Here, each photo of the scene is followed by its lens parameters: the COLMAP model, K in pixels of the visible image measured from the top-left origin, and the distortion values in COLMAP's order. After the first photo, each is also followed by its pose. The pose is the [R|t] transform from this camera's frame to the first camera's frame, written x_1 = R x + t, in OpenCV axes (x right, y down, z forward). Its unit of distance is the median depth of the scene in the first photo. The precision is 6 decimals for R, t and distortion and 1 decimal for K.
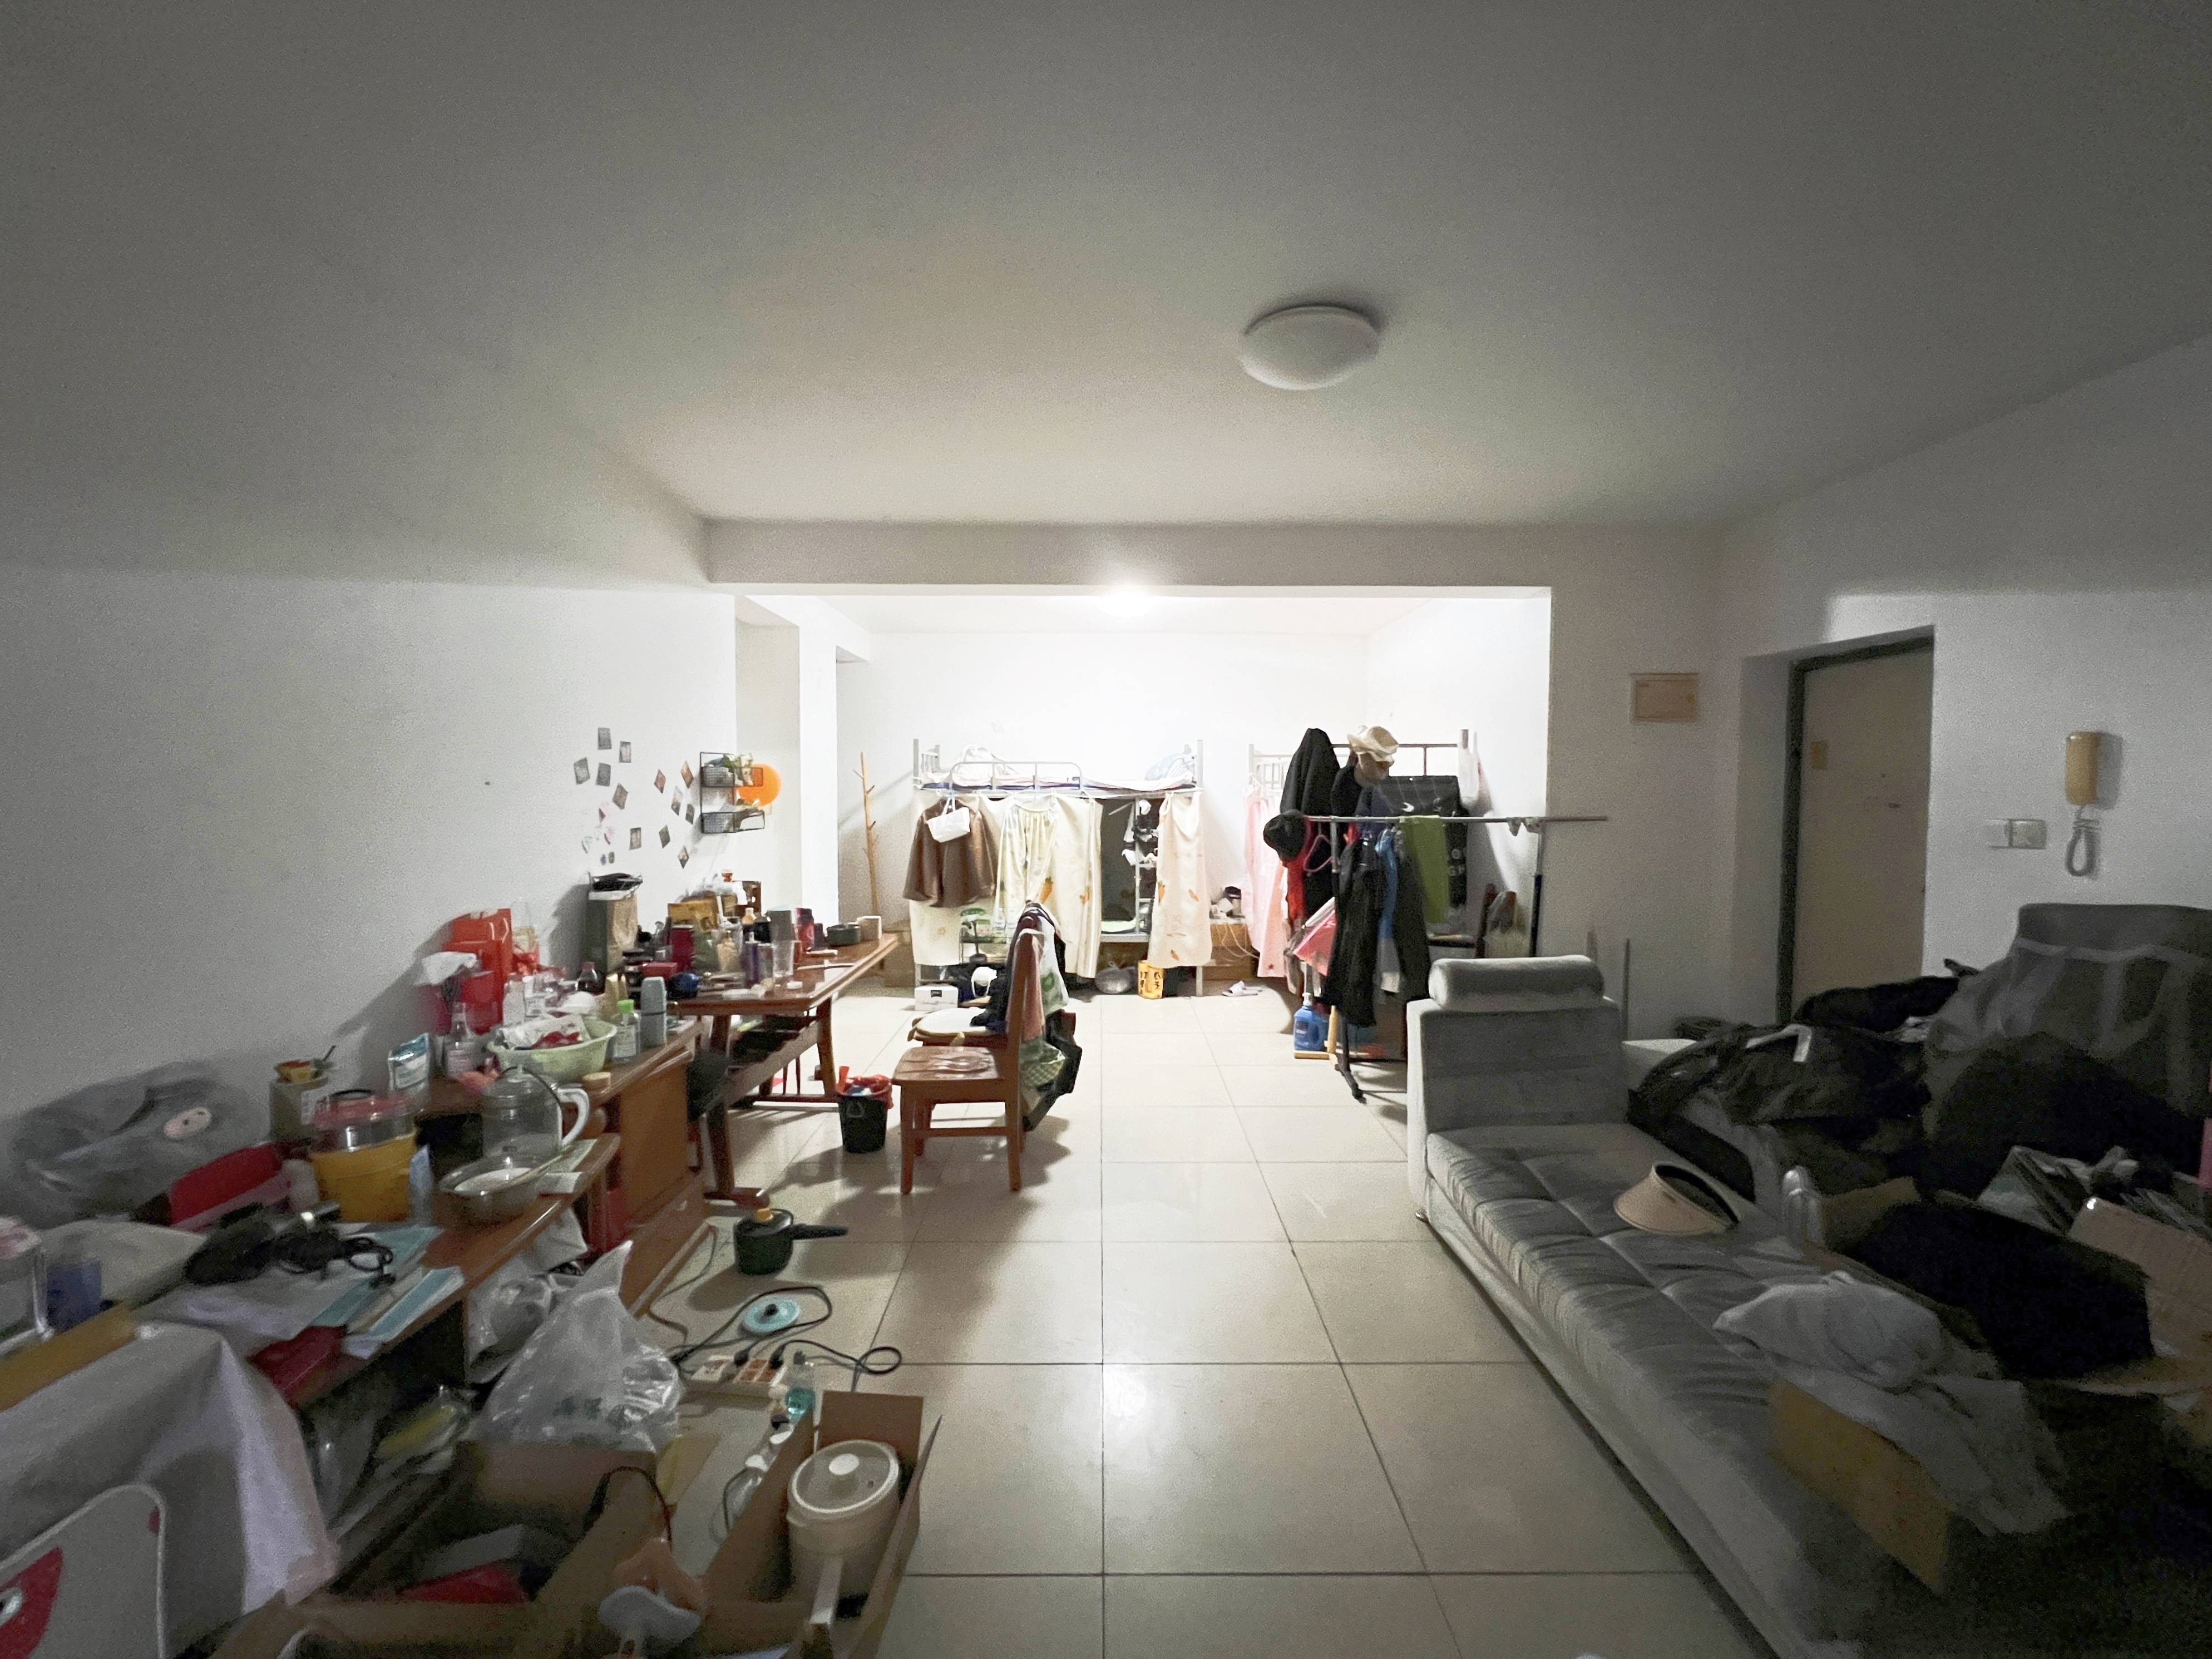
lens RADIAL K [[895.1, 0, 1108.6], [0, 895.1, 841.4], [0, 0, 1]] dist [-0.000210, -0.000010]
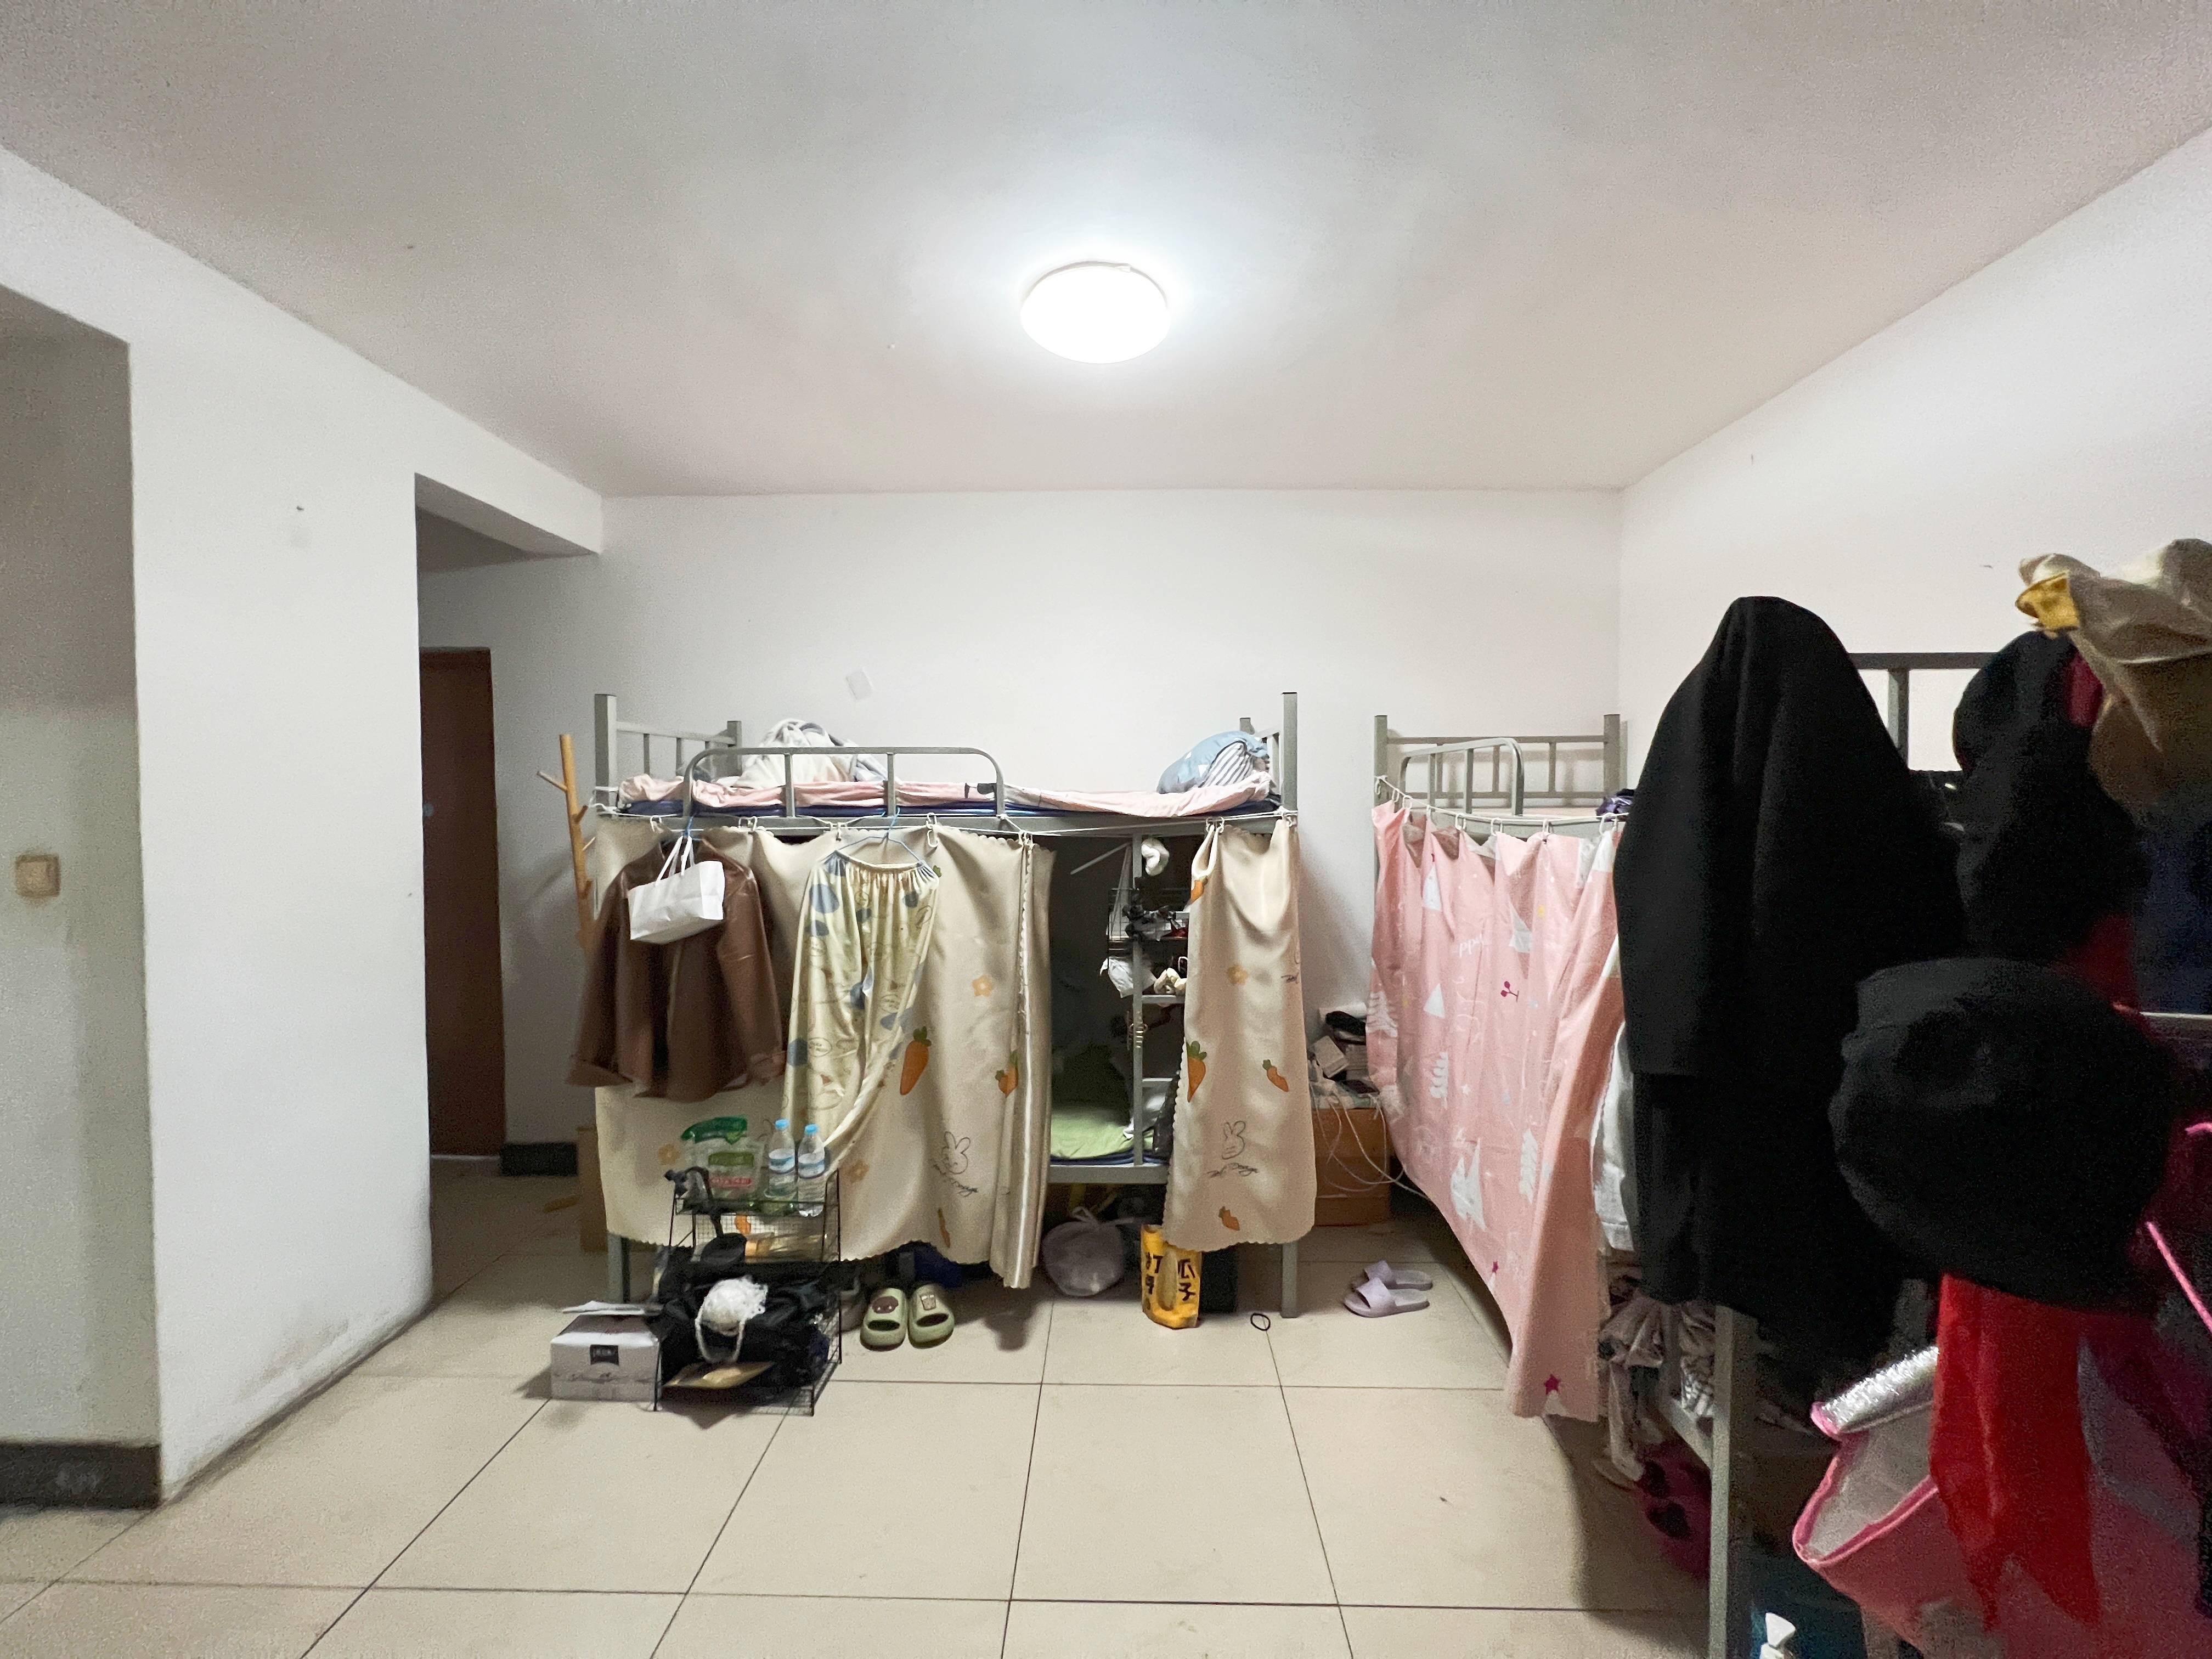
lens RADIAL K [[895.1, 0, 1090.8], [0, 895.1, 818.0], [0, 0, 1]] dist [-0.000210, -0.000010]
pose [[0.998776, -0.000756, -0.049452, 0.031523], [-0.001220, 0.999202, -0.039919, -0.039848], [0.049443, 0.039931, 0.997978, 0.586781]]
